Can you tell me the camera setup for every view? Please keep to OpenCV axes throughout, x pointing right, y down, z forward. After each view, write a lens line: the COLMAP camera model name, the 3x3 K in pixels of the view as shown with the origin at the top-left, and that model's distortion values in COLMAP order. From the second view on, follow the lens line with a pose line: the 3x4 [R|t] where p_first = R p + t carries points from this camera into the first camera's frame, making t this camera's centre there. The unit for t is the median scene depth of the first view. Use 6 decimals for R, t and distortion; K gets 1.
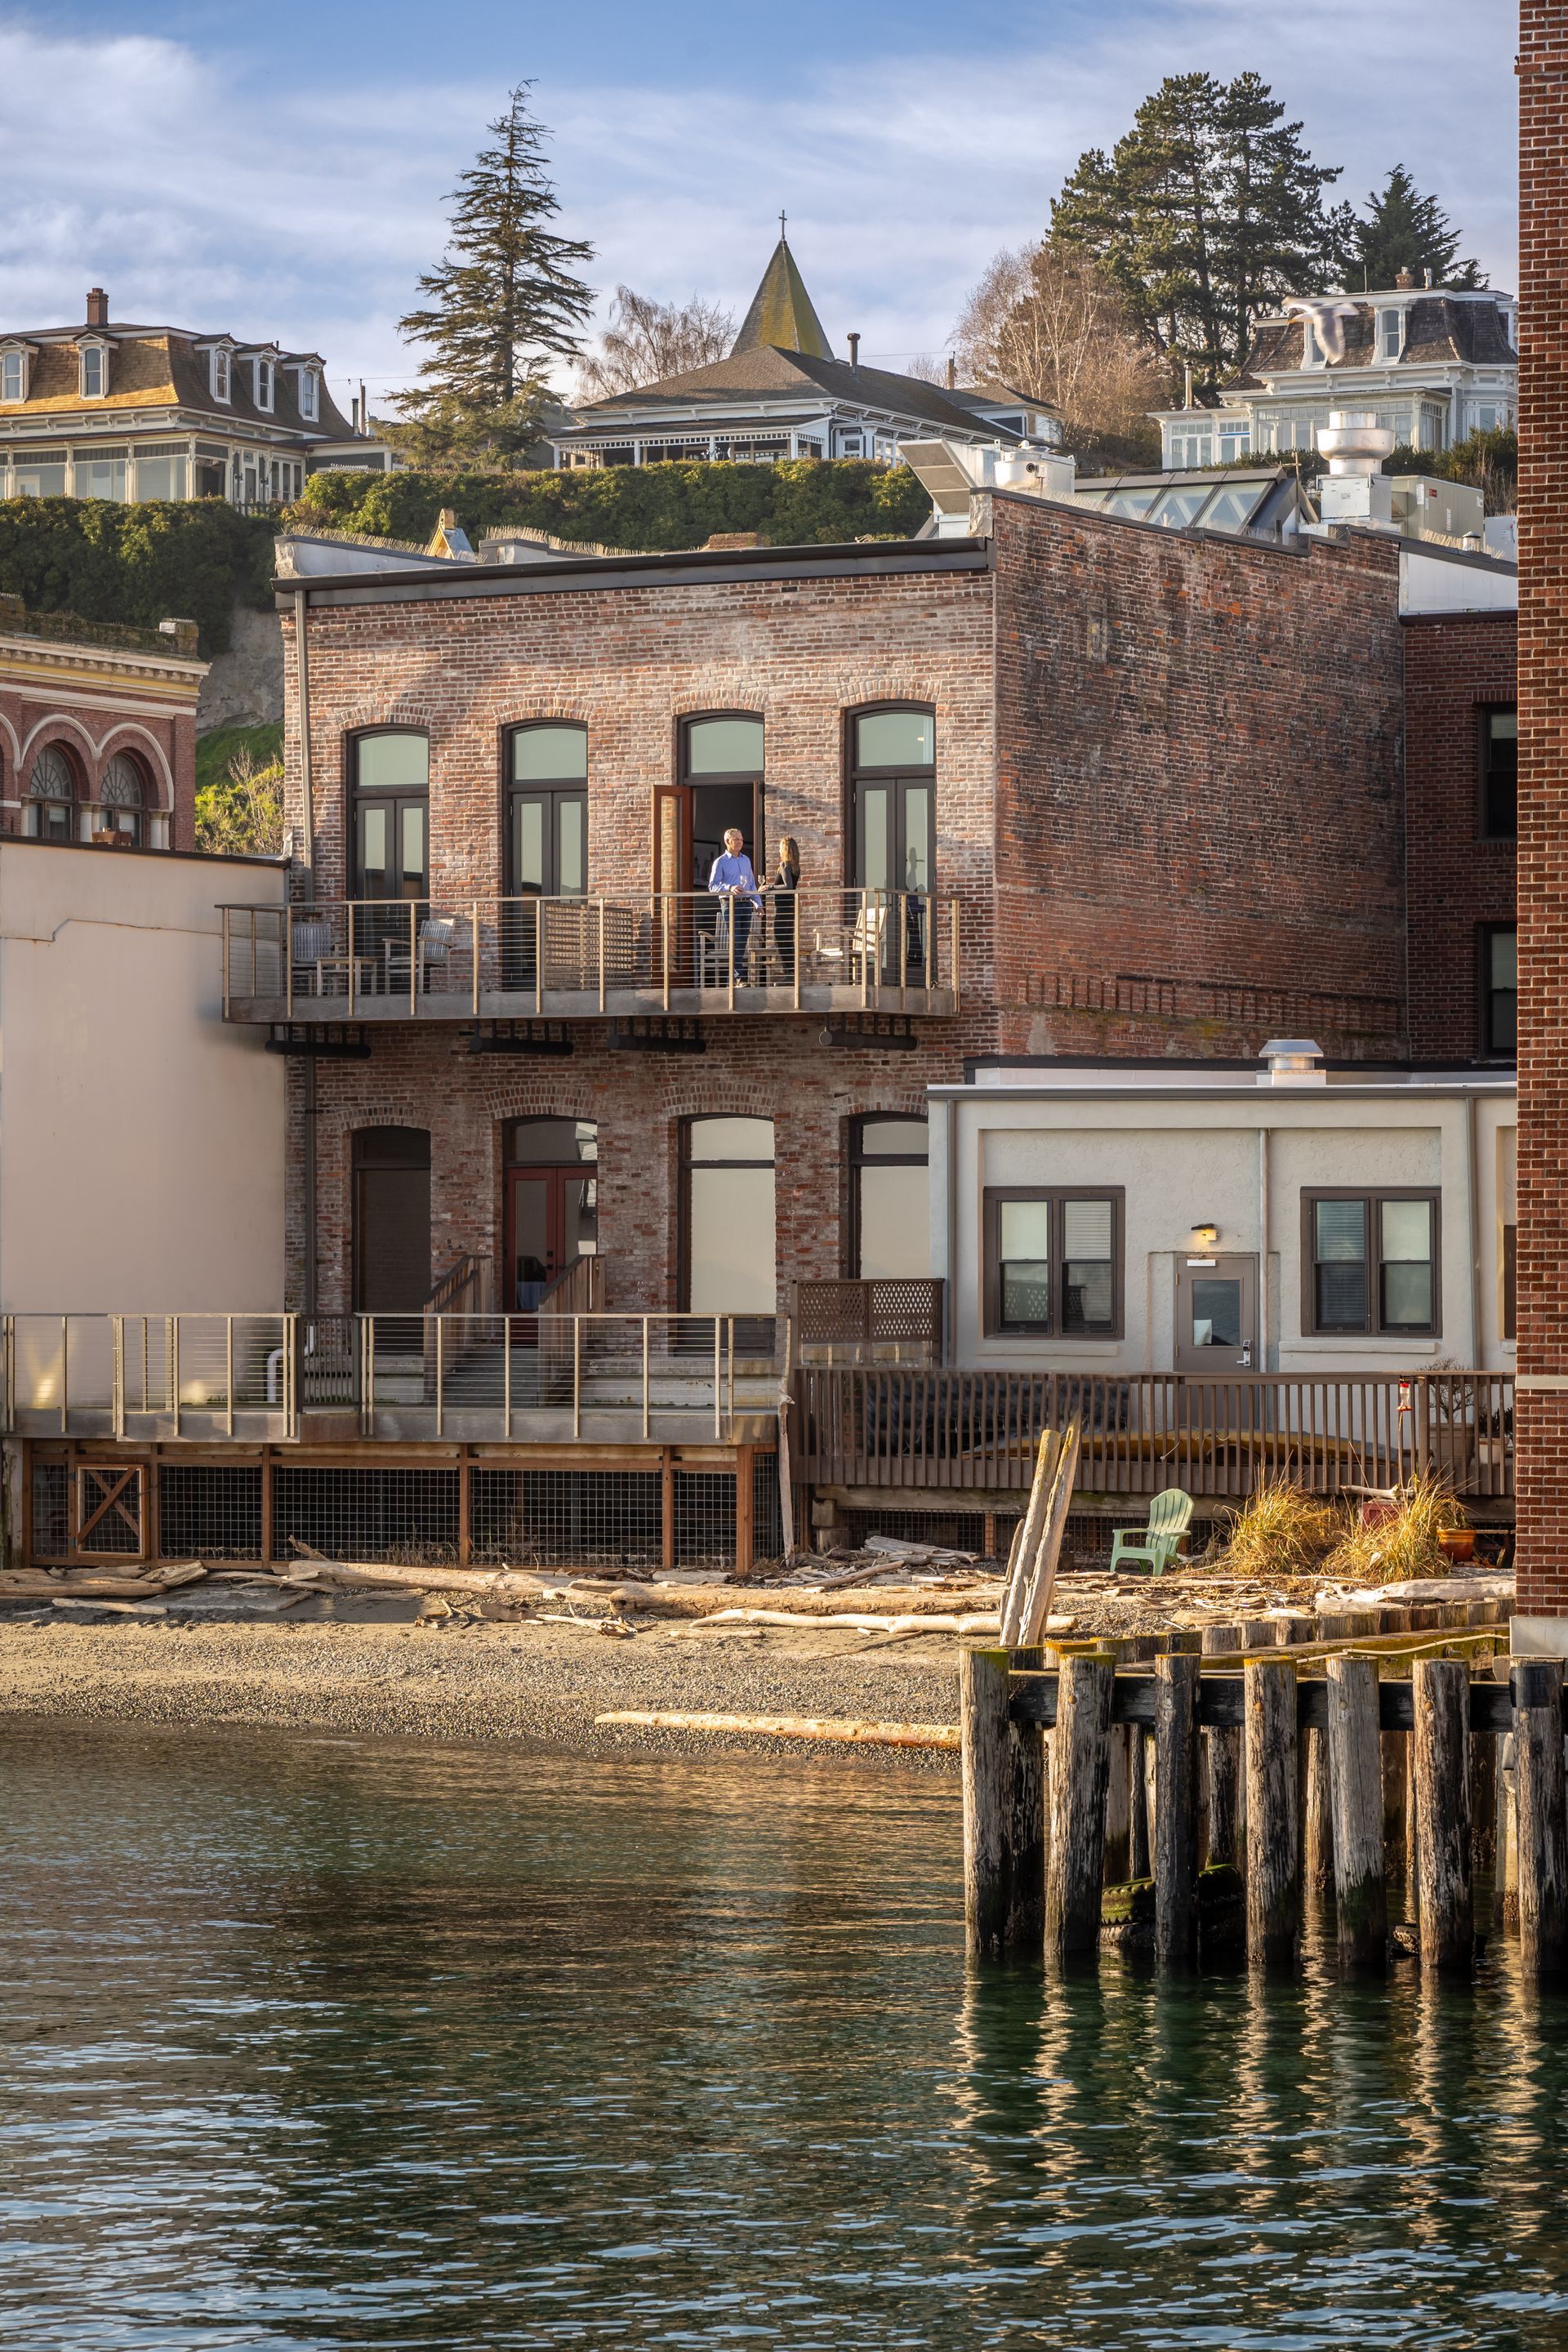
lens RADIAL K [[7218.7, 0, 784.0], [0, 7218.7, 1176.0], [0, 0, 1]] dist [0.003990, 0.466416]
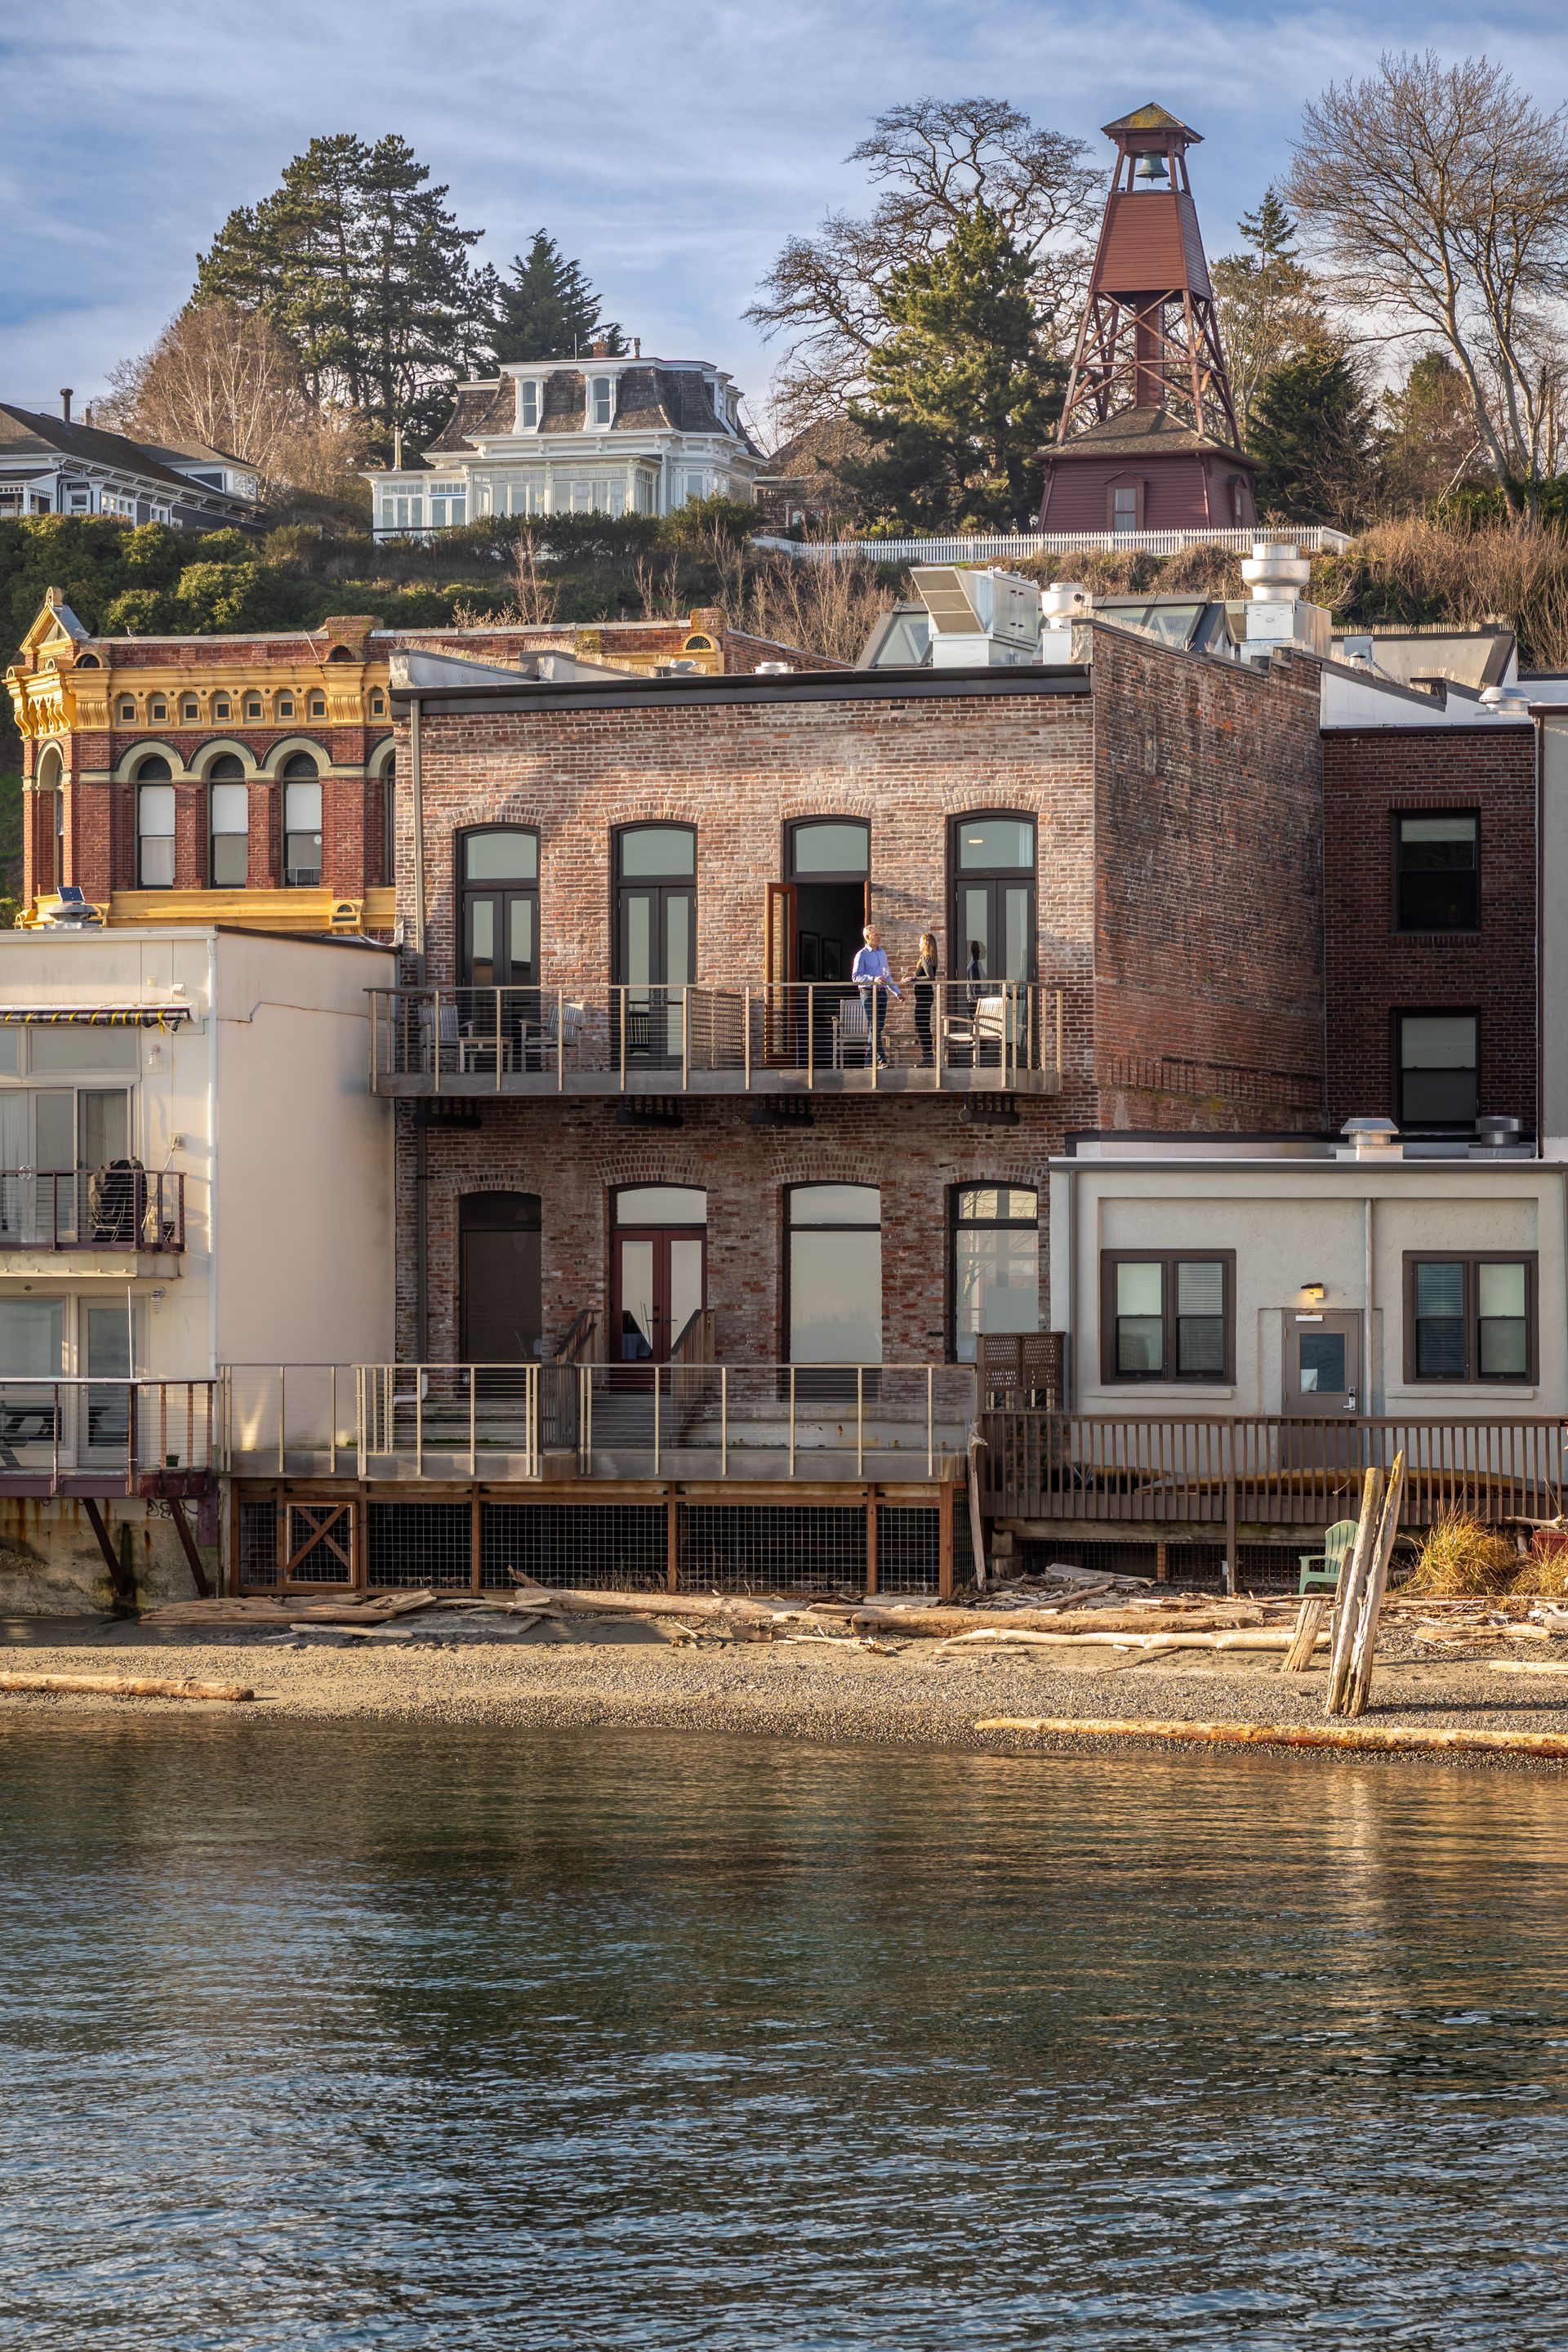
lens RADIAL K [[7218.7, 0, 784.0], [0, 7218.7, 1176.0], [0, 0, 1]] dist [0.003990, 0.466416]
pose [[0.988875, 0.003501, 0.148705, -0.180387], [-0.002765, 0.999983, -0.005156, -0.003810], [-0.148721, 0.004688, 0.988868, -0.089399]]
